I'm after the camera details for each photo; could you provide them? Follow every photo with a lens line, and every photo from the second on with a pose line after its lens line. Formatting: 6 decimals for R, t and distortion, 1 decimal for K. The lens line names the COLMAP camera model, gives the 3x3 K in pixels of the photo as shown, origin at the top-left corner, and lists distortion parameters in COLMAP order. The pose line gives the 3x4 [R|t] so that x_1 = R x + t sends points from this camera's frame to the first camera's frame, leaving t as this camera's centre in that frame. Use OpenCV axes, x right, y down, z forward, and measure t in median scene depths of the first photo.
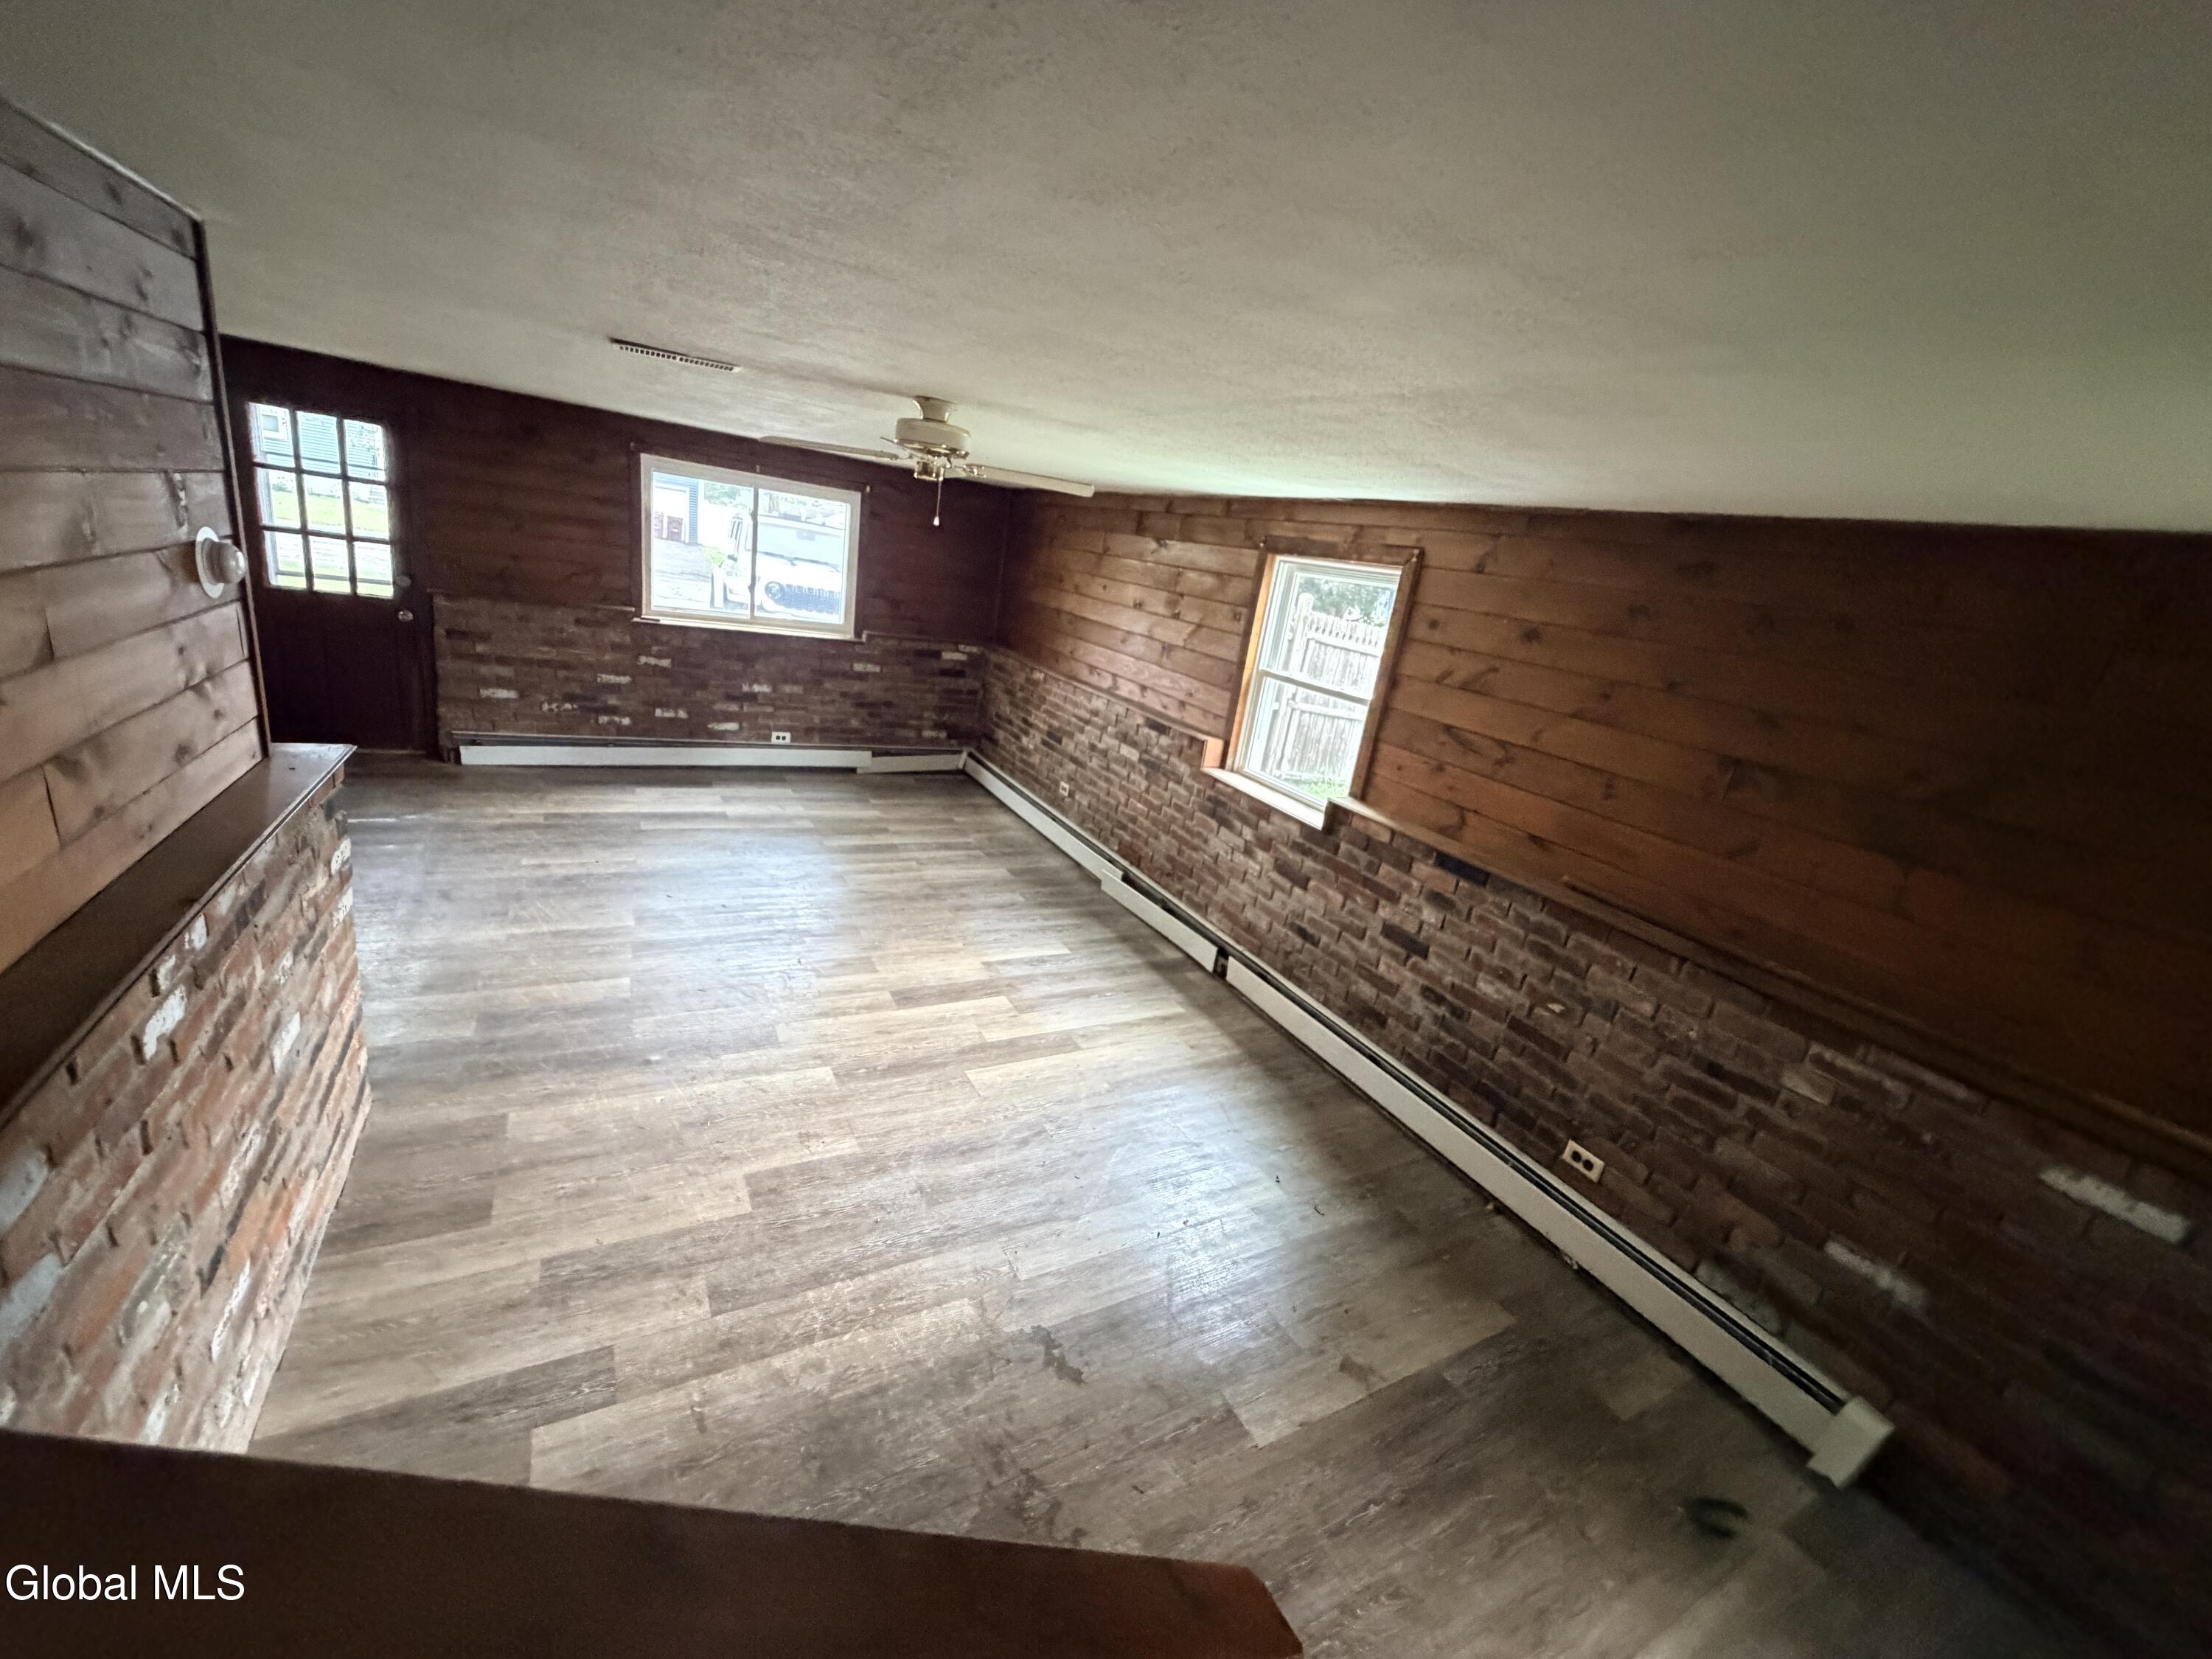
lens RADIAL K [[884.3, 0, 1111.1], [0, 884.3, 830.9], [0, 0, 1]] dist [0.000653, -0.000125]
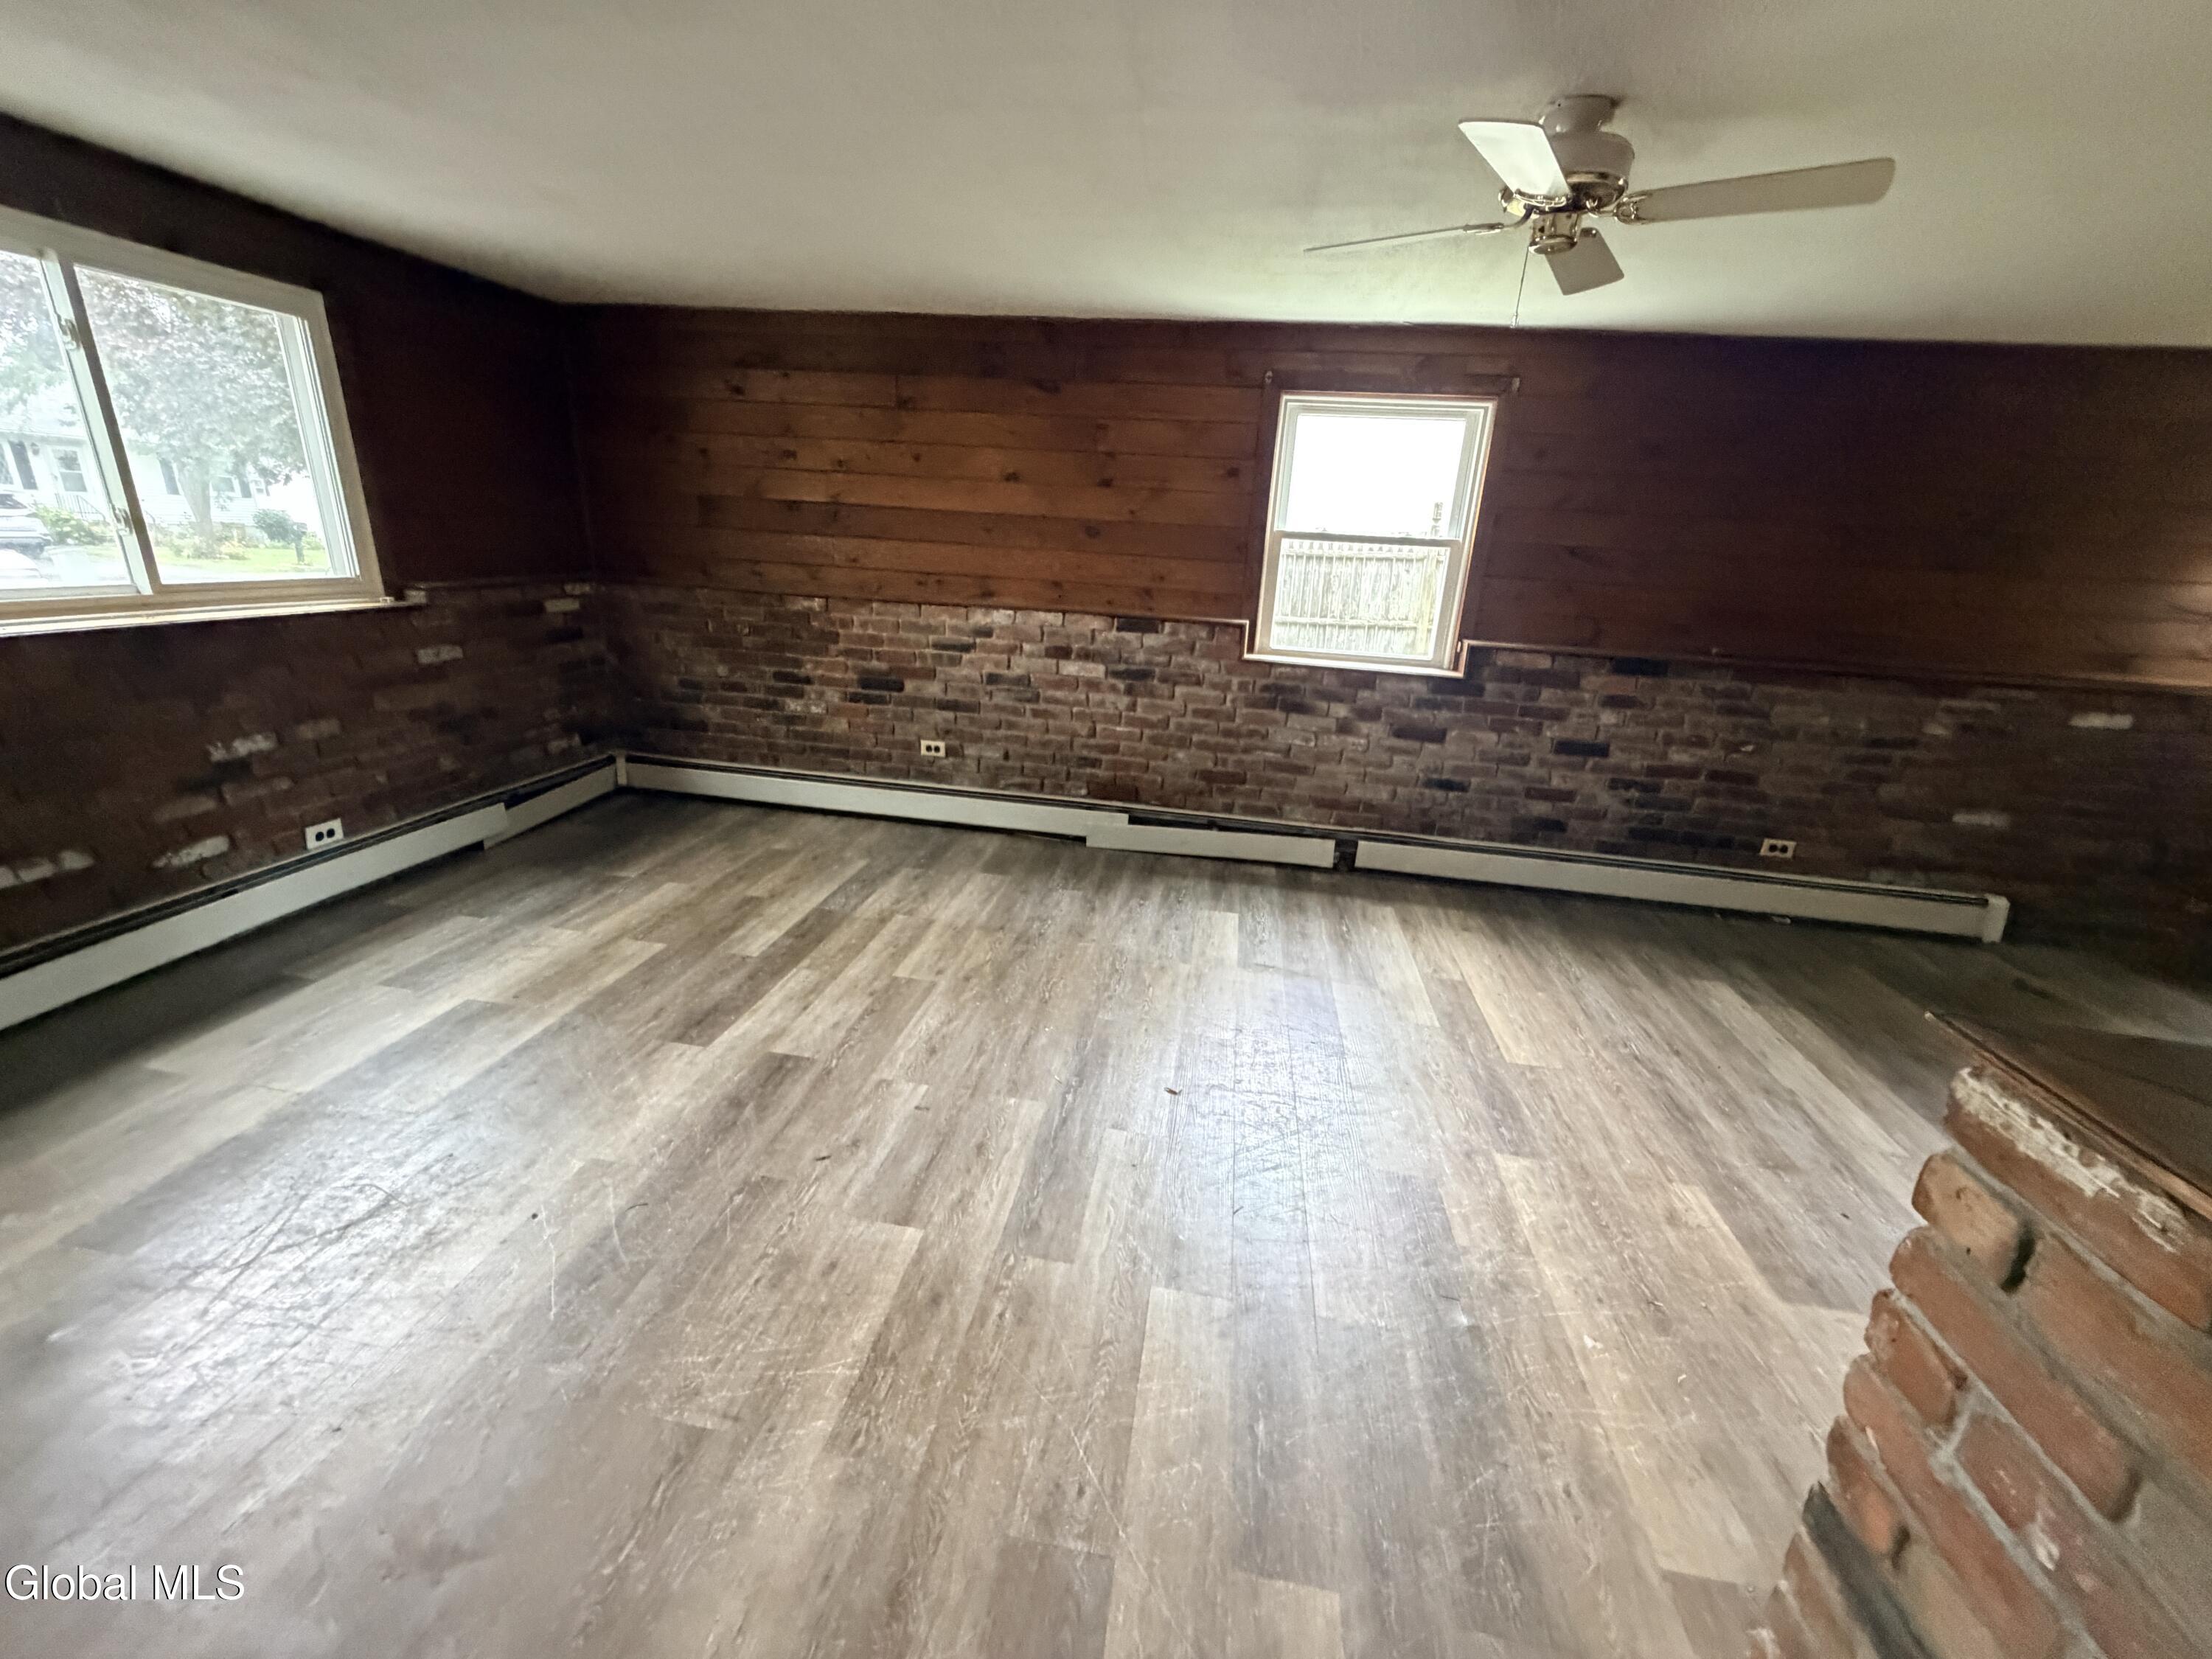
lens RADIAL K [[884.3, 0, 1104.4], [0, 884.3, 823.6], [0, 0, 1]] dist [0.000653, -0.000125]
pose [[0.621167, -0.354722, 0.698801, -0.605557], [0.269103, 0.934022, 0.234918, -0.149994], [-0.736026, 0.042126, 0.675641, 0.497276]]
